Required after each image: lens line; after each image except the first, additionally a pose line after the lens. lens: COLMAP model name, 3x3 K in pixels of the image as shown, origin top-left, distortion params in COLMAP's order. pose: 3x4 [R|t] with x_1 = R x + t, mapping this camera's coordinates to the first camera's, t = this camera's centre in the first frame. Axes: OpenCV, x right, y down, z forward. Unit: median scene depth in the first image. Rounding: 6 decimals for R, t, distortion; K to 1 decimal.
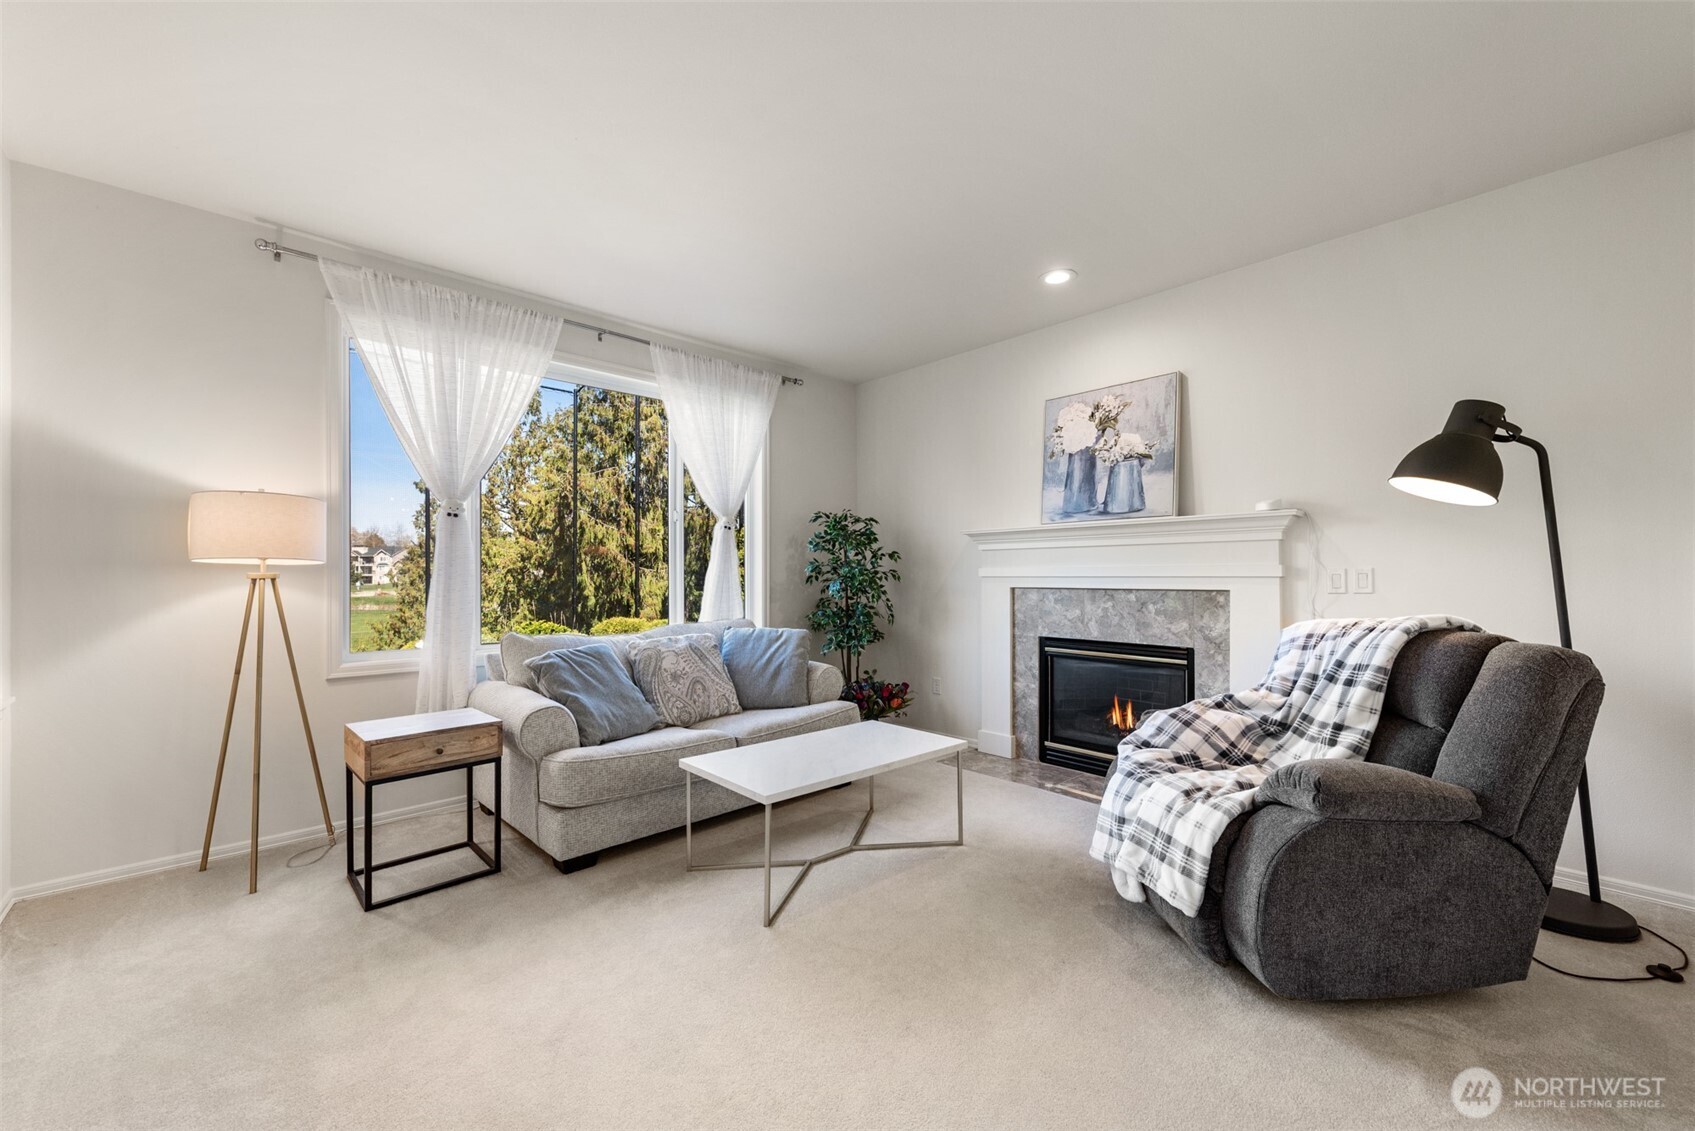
lens RADIAL K [[666.4, 0, 843.7], [0, 666.4, 573.1], [0, 0, 1]] dist [0.008674, -0.000262]
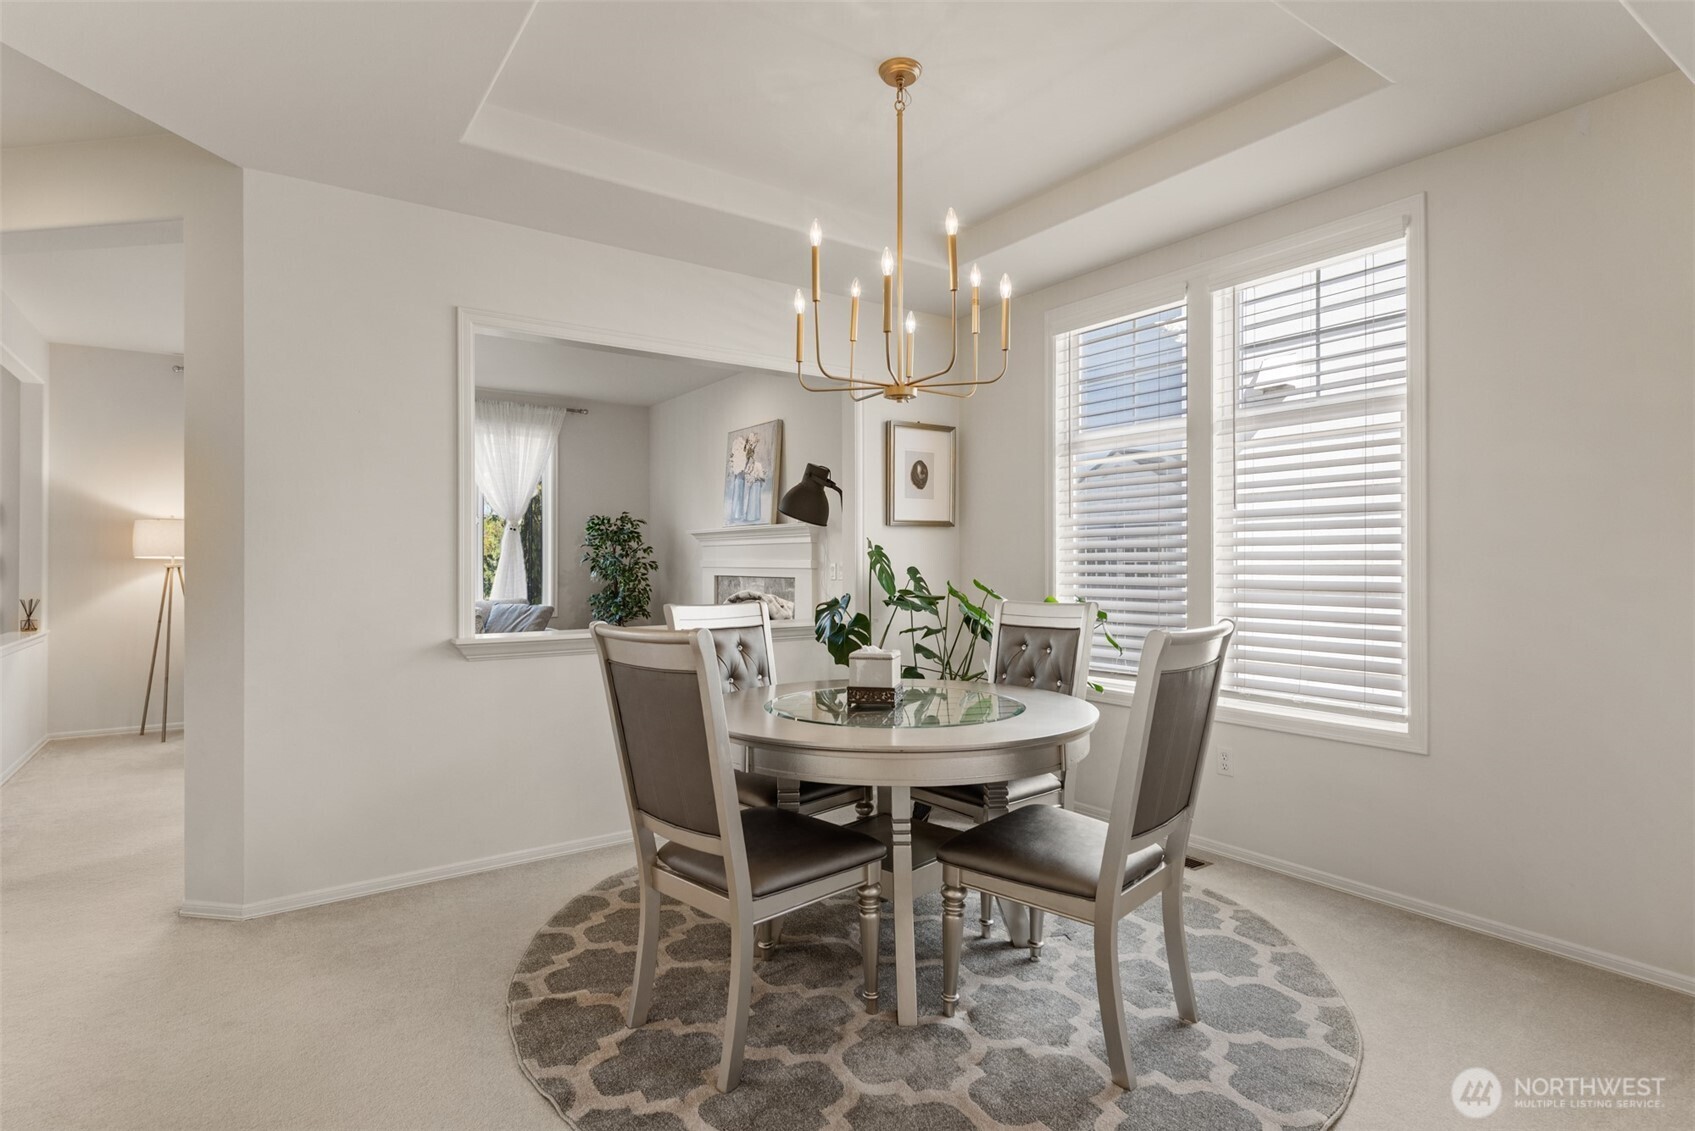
lens RADIAL K [[845.4, 0, 825.0], [0, 845.4, 553.0], [0, 0, 1]] dist [0.007038, 0.000981]
pose [[0.989096, 0.003998, -0.147220, 0.738359], [-0.004767, 0.999977, -0.004872, -0.017216], [0.147197, 0.005521, 0.989092, -0.606074]]
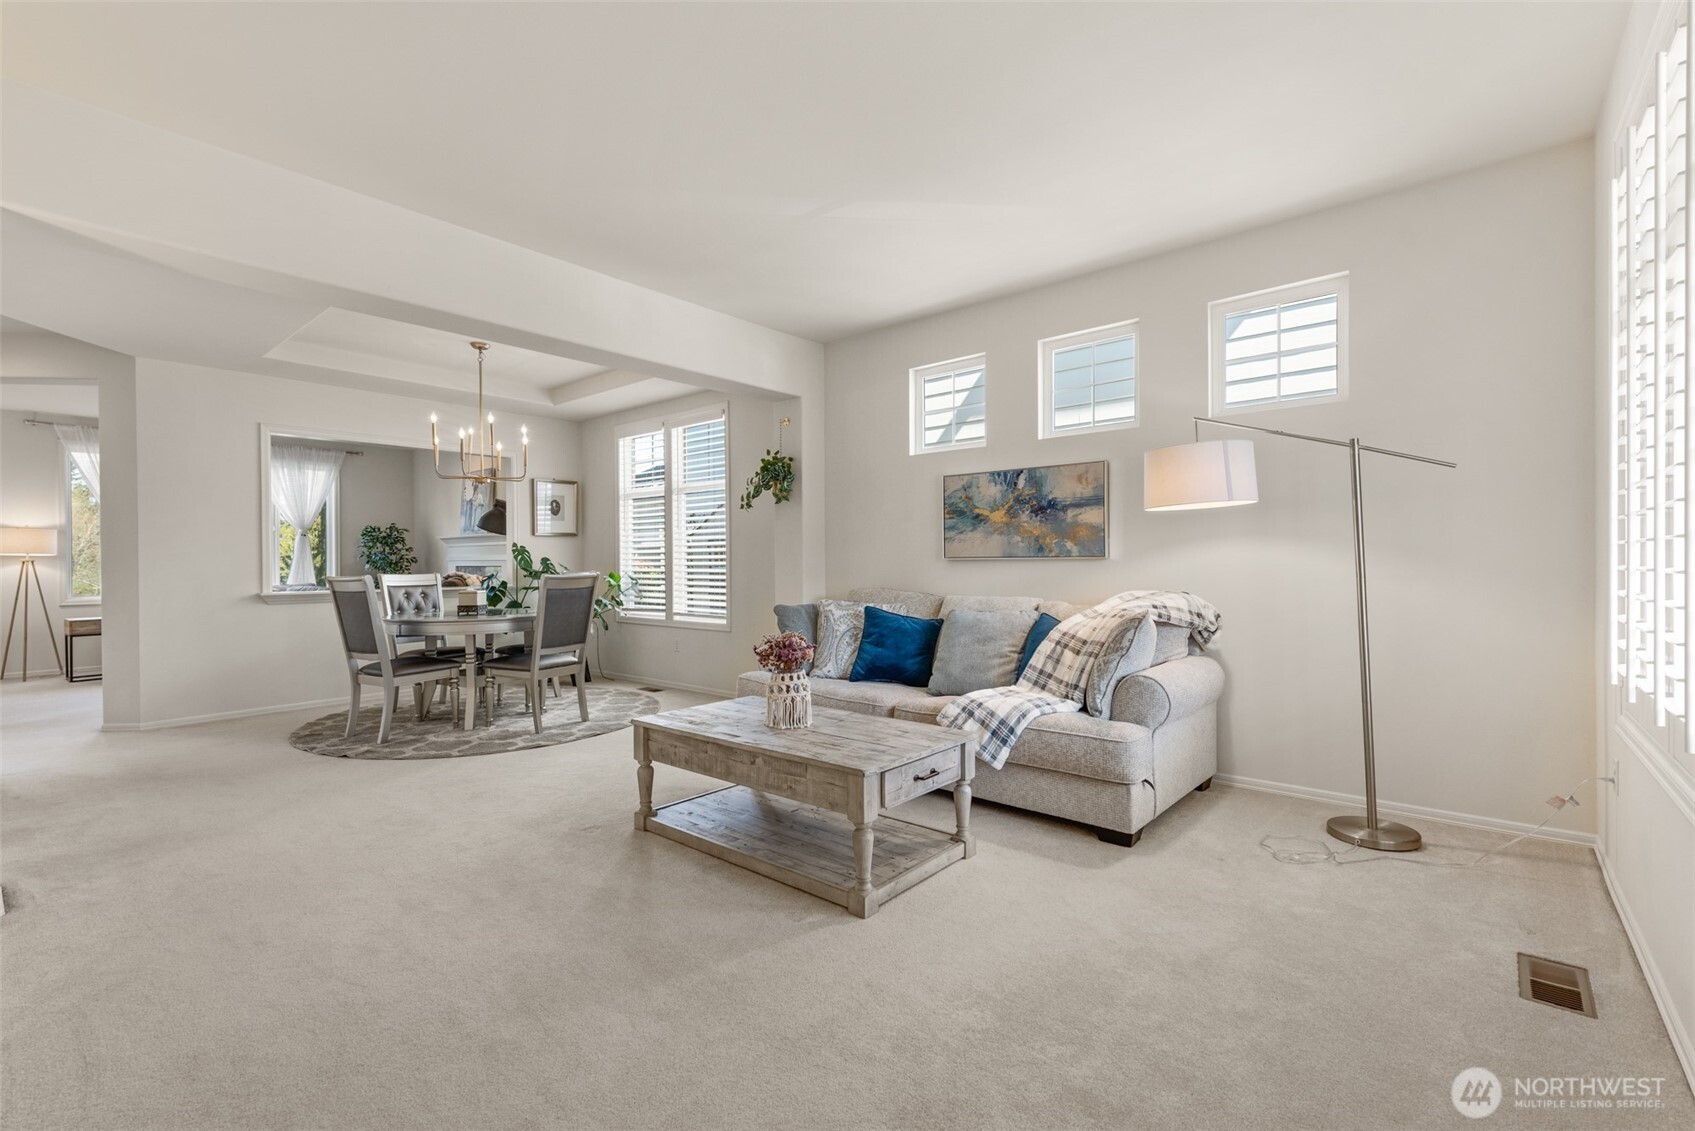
lens RADIAL K [[744.4, 0, 849.1], [0, 744.4, 562.5], [0, 0, 1]] dist [0.000728, -0.000601]
pose [[0.993003, 0.000246, 0.118090, 1.204238], [-0.000898, 0.999985, 0.005468, -0.003851], [-0.118087, -0.005535, 0.992988, -1.379572]]
